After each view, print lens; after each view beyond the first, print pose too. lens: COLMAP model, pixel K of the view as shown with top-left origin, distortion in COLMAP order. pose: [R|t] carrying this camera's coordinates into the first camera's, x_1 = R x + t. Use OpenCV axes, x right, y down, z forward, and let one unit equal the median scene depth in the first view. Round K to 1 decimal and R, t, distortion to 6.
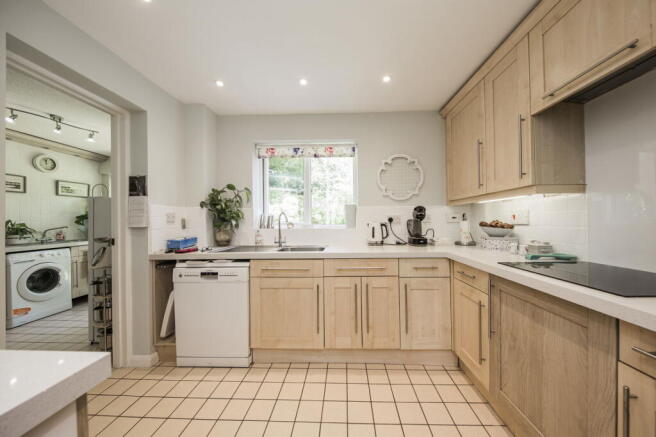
lens RADIAL K [[214.4, 0, 326.4], [0, 214.4, 220.6], [0, 0, 1]] dist [-0.000476, 0.000002]
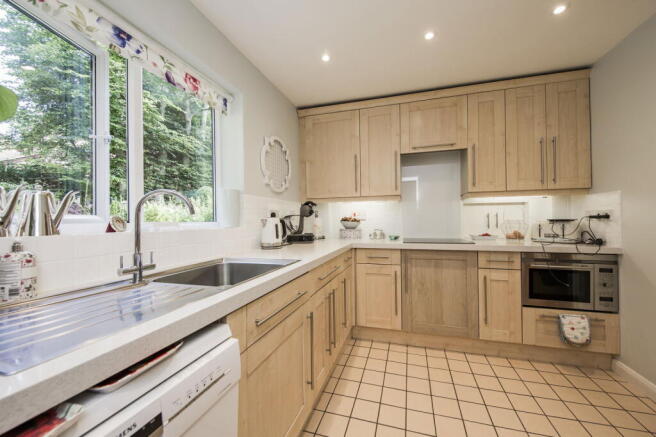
lens RADIAL K [[247.0, 0, 329.6], [0, 247.0, 218.2], [0, 0, 1]] dist [0.001843, 0.000051]
pose [[0.223129, 0.013977, 0.974689, -0.587005], [0.007236, 0.999846, -0.015994, 0.024894], [-0.974762, 0.010622, 0.222993, 0.617023]]
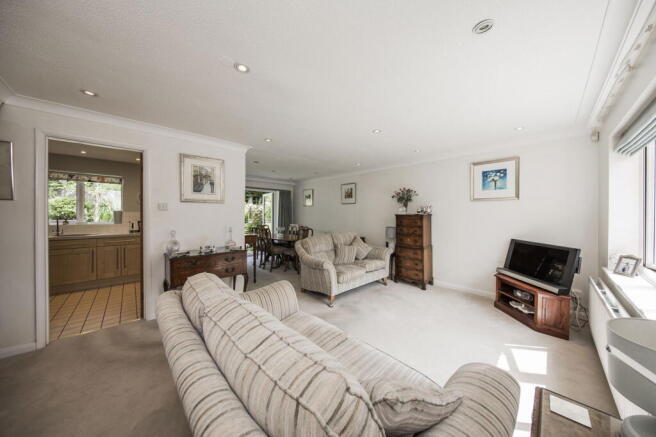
lens RADIAL K [[214.4, 0, 329.3], [0, 214.4, 215.6], [0, 0, 1]] dist [-0.000476, 0.000002]
pose [[0.672382, 0.009528, 0.740143, -0.031362], [-0.008159, 0.999952, -0.005461, -0.044483], [-0.740159, -0.002367, 0.672427, -1.760050]]
